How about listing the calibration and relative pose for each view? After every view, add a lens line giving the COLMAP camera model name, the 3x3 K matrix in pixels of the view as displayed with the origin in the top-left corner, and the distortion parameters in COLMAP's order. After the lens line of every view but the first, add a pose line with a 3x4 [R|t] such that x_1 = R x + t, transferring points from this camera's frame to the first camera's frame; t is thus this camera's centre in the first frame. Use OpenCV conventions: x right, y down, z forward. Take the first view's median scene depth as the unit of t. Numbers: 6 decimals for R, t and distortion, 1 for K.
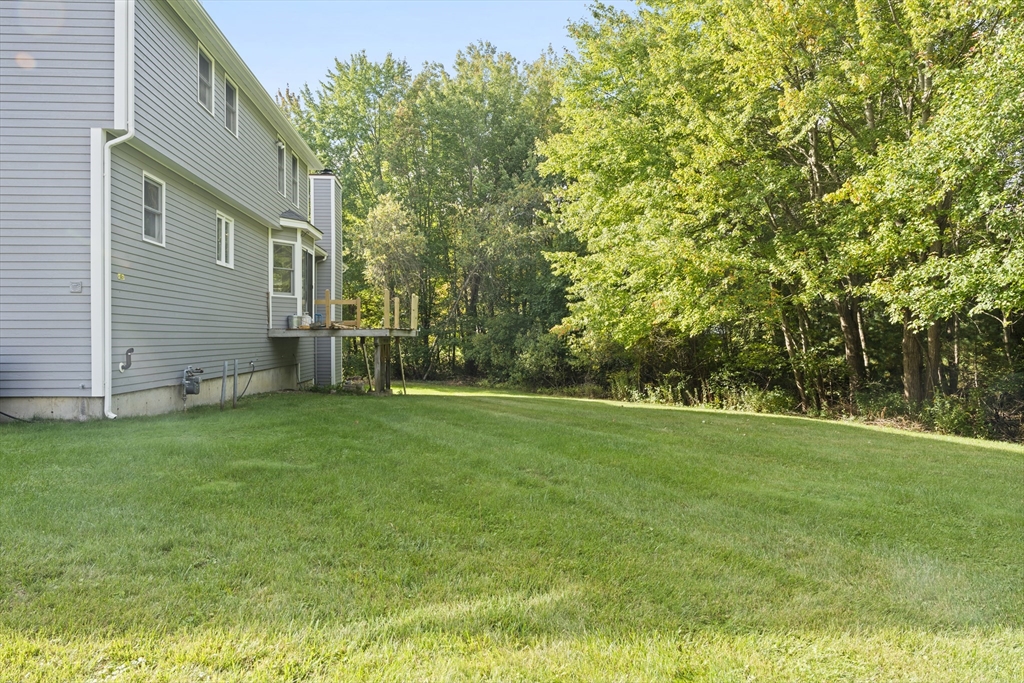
lens RADIAL K [[688.6, 0, 510.9], [0, 688.6, 339.0], [0, 0, 1]] dist [-0.002827, -0.000816]
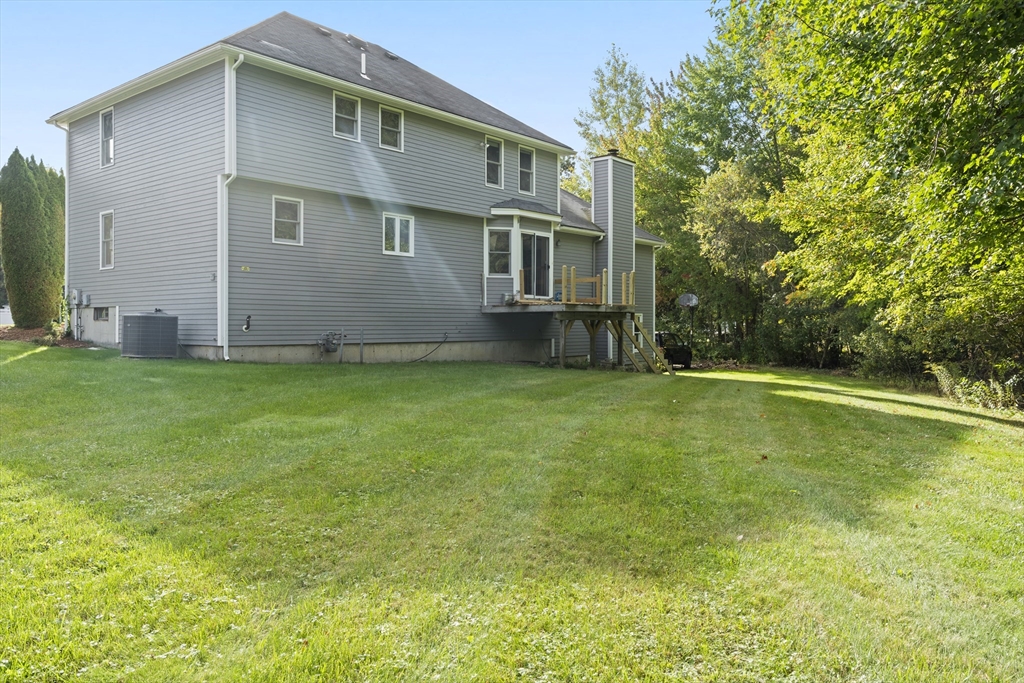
lens RADIAL K [[783.8, 0, 511.2], [0, 783.8, 340.7], [0, 0, 1]] dist [0.013486, 0.000686]
pose [[0.709881, 0.010611, -0.704241, 0.742128], [-0.000412, 0.999893, 0.014651, 0.029417], [0.704321, -0.010110, 0.709809, 0.124790]]
